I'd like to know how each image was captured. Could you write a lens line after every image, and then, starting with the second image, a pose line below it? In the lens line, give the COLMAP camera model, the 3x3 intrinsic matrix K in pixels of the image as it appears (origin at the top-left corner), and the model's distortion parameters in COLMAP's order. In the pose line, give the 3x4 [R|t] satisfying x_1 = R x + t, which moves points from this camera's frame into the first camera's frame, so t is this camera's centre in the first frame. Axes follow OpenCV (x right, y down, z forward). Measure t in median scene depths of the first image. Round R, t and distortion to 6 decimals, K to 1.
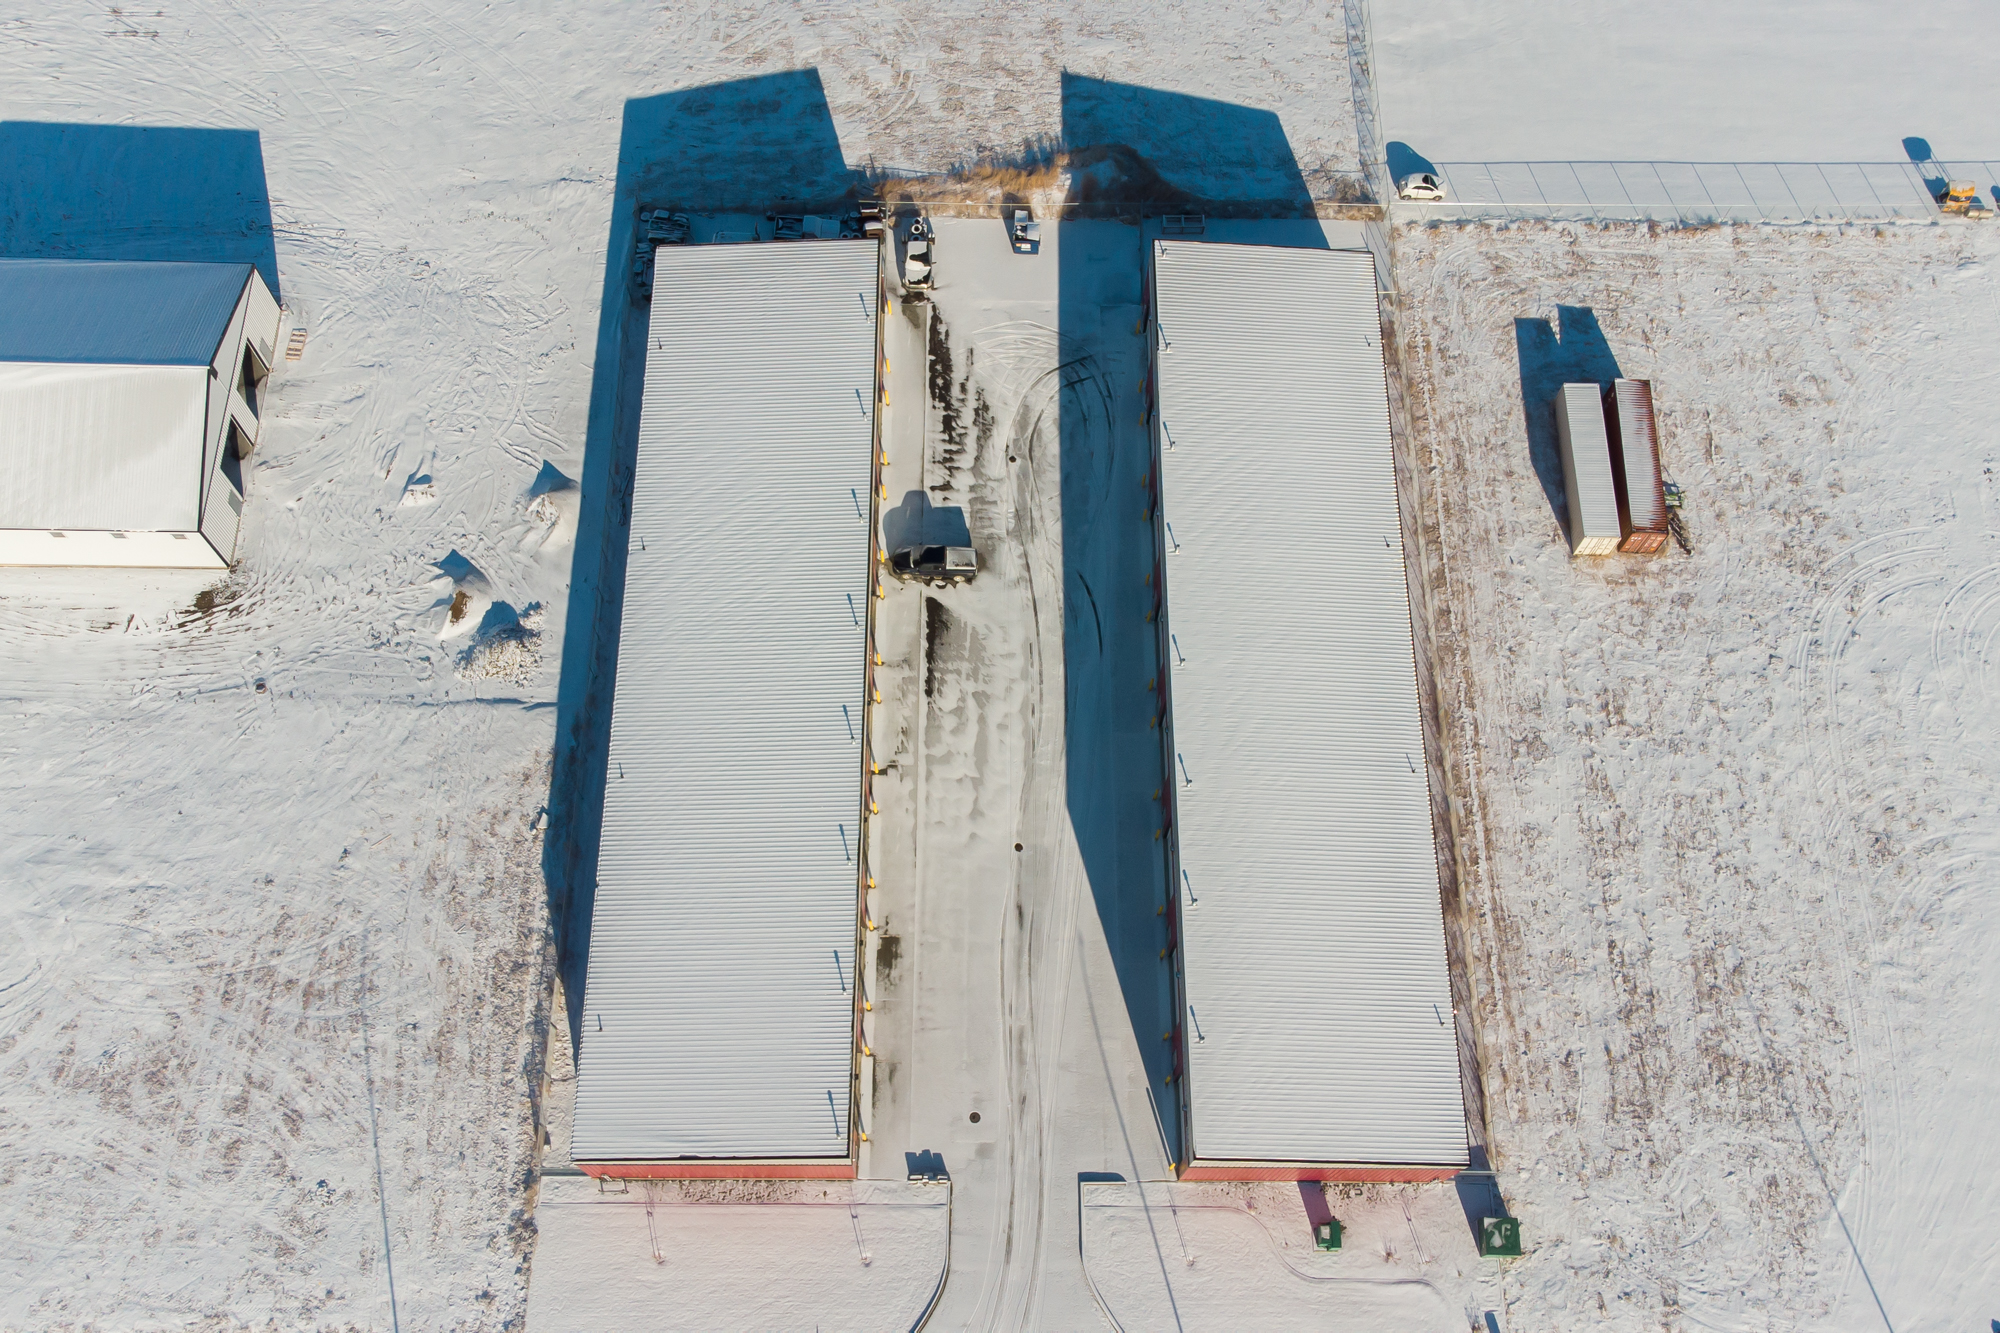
lens RADIAL K [[1768.6, 0, 991.1], [0, 1768.6, 674.6], [0, 0, 1]] dist [0.012725, 0.070463]
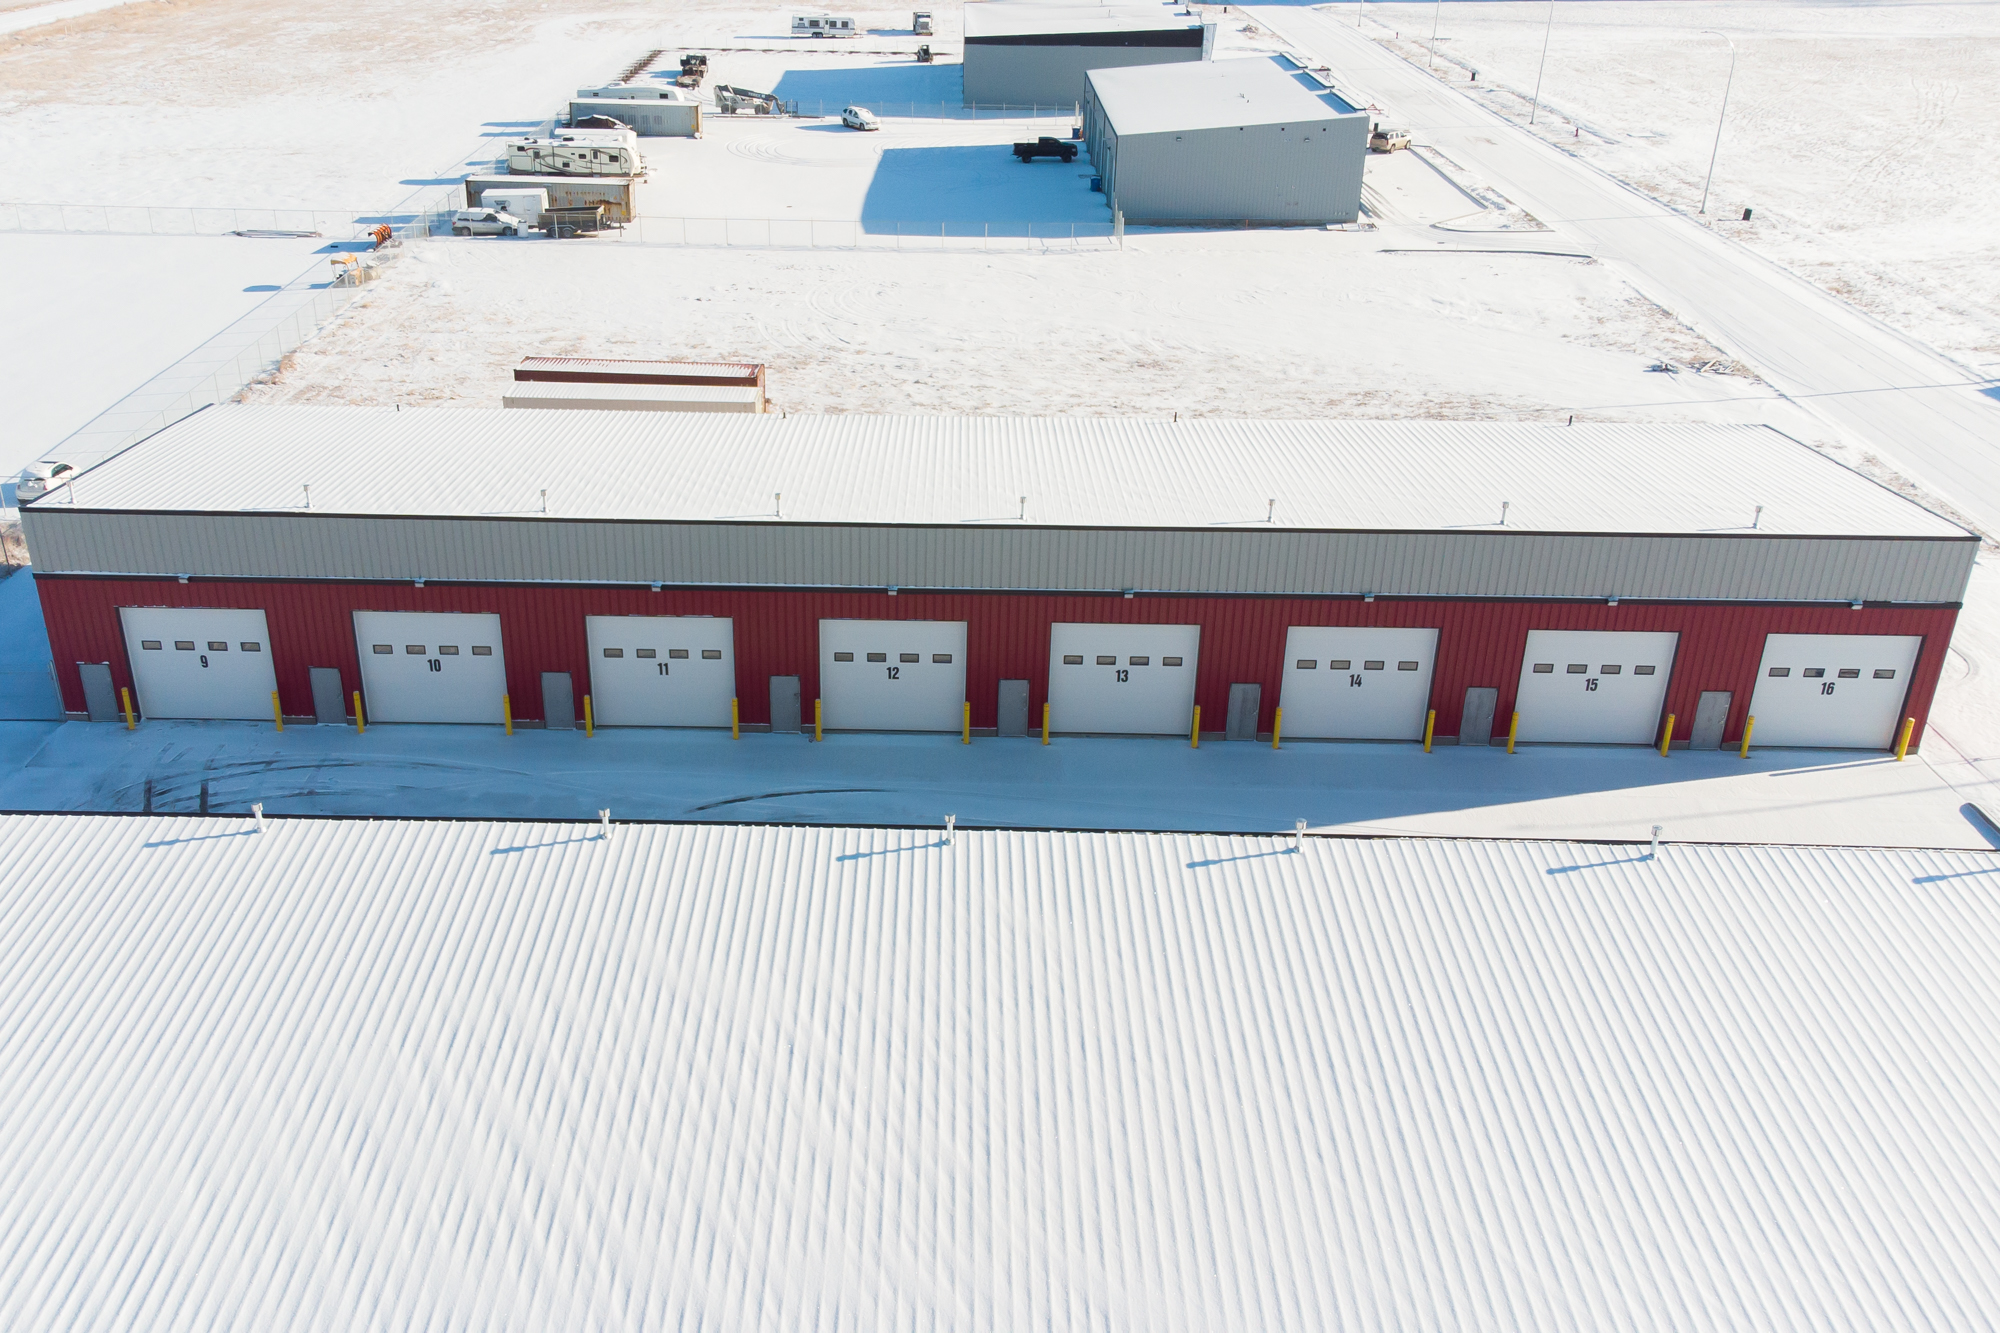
lens RADIAL K [[1768.6, 0, 906.3], [0, 1768.6, 659.1], [0, 0, 1]] dist [0.012725, 0.070463]
pose [[0.025319, -0.445147, 0.895100, -0.354819], [0.909980, 0.380964, 0.163719, -0.100576], [-0.413879, 0.810377, 0.414720, 0.773764]]
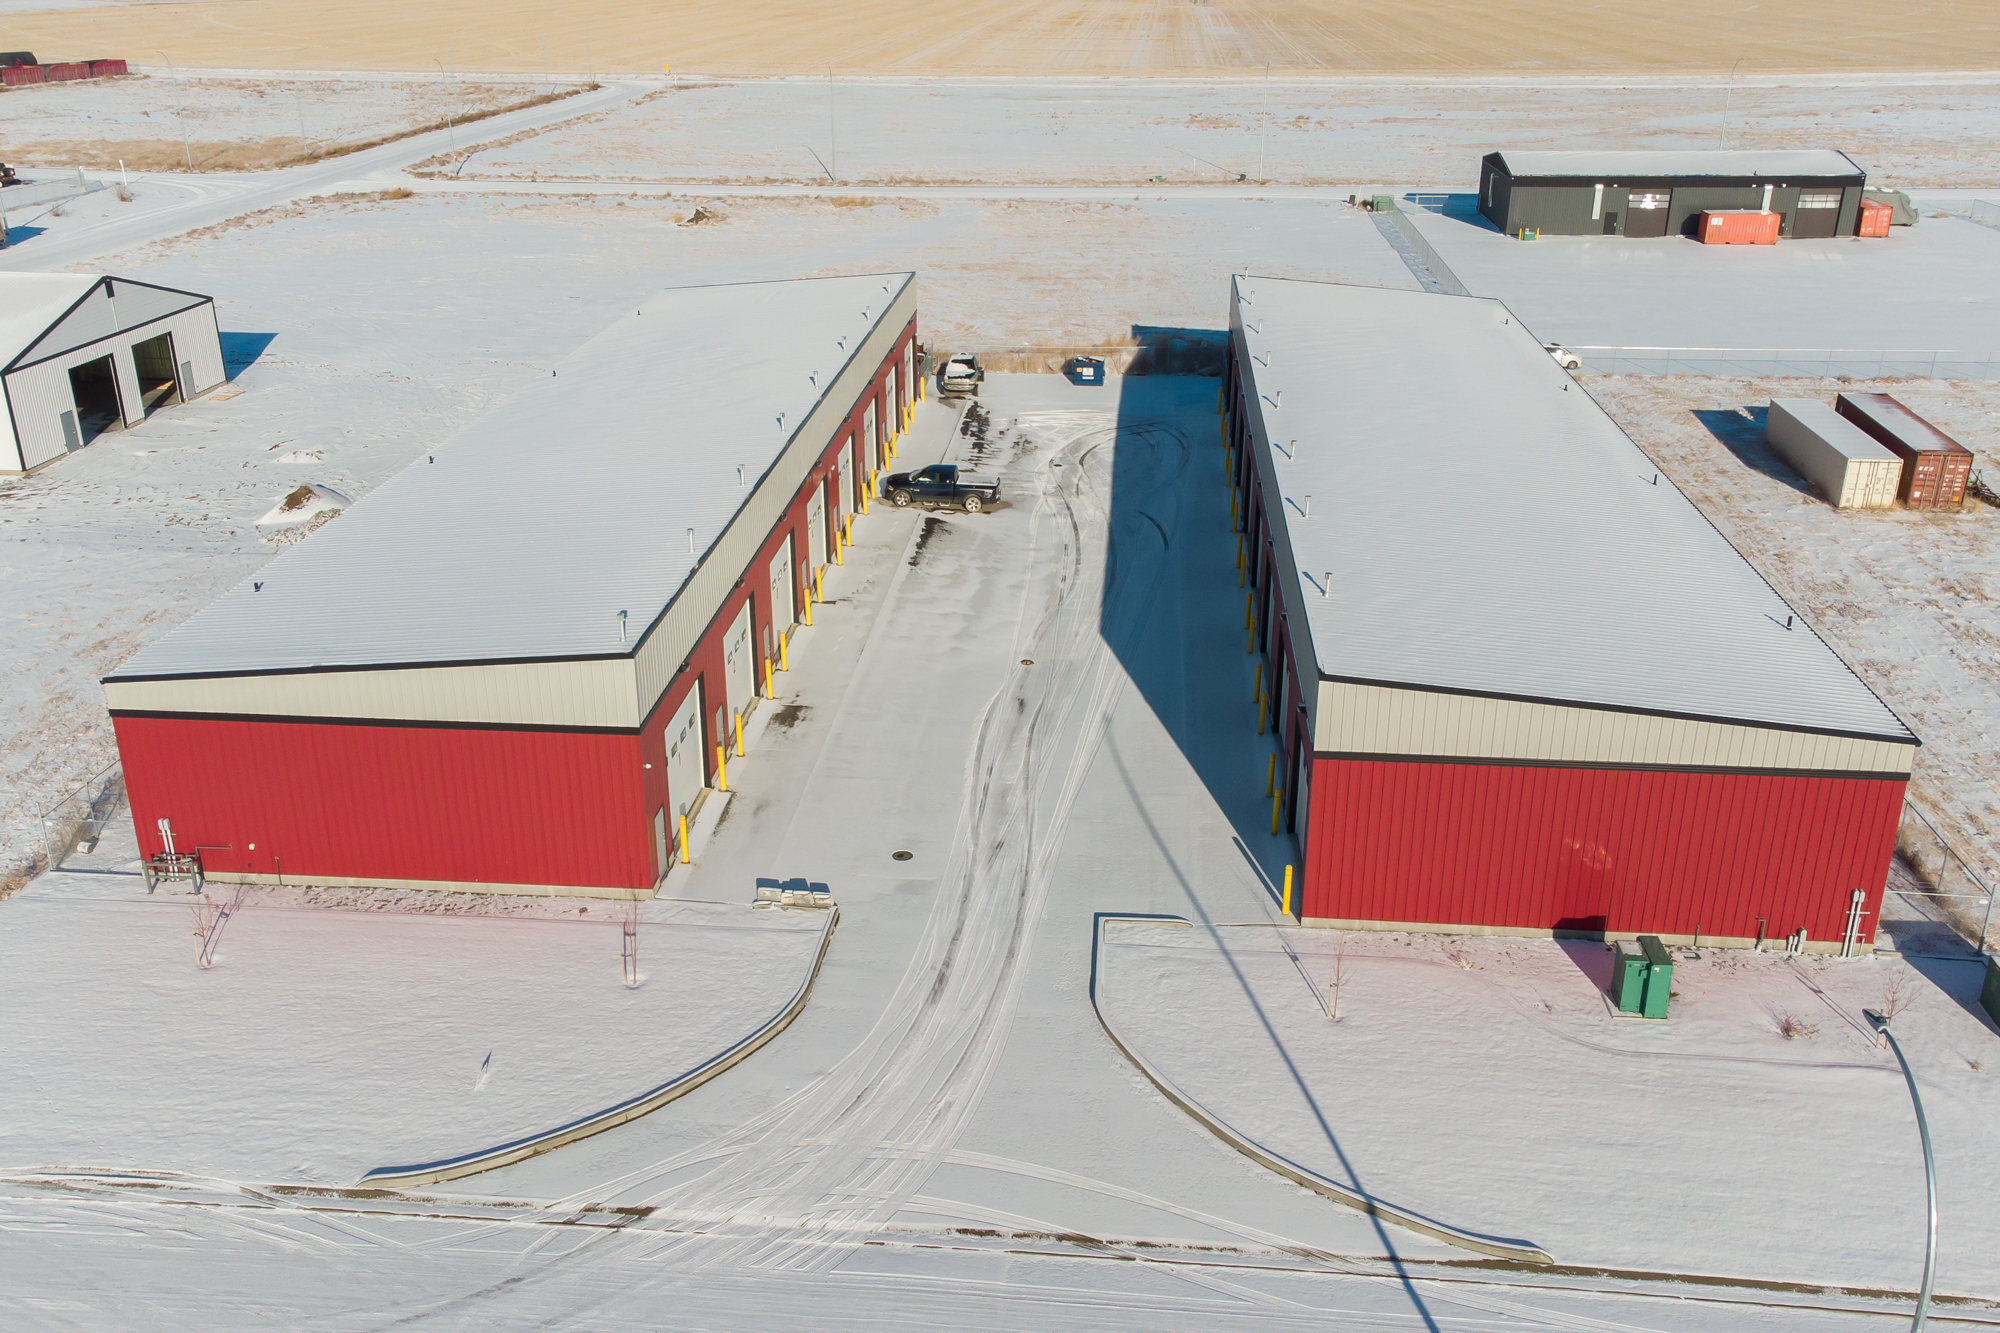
lens RADIAL K [[1768.6, 0, 993.8], [0, 1768.6, 677.7], [0, 0, 1]] dist [0.012725, 0.070463]
pose [[0.996287, 0.016381, -0.084524, 0.054518], [-0.069939, 0.726528, -0.683568, 0.508500], [0.050211, 0.686941, 0.724976, 0.530758]]
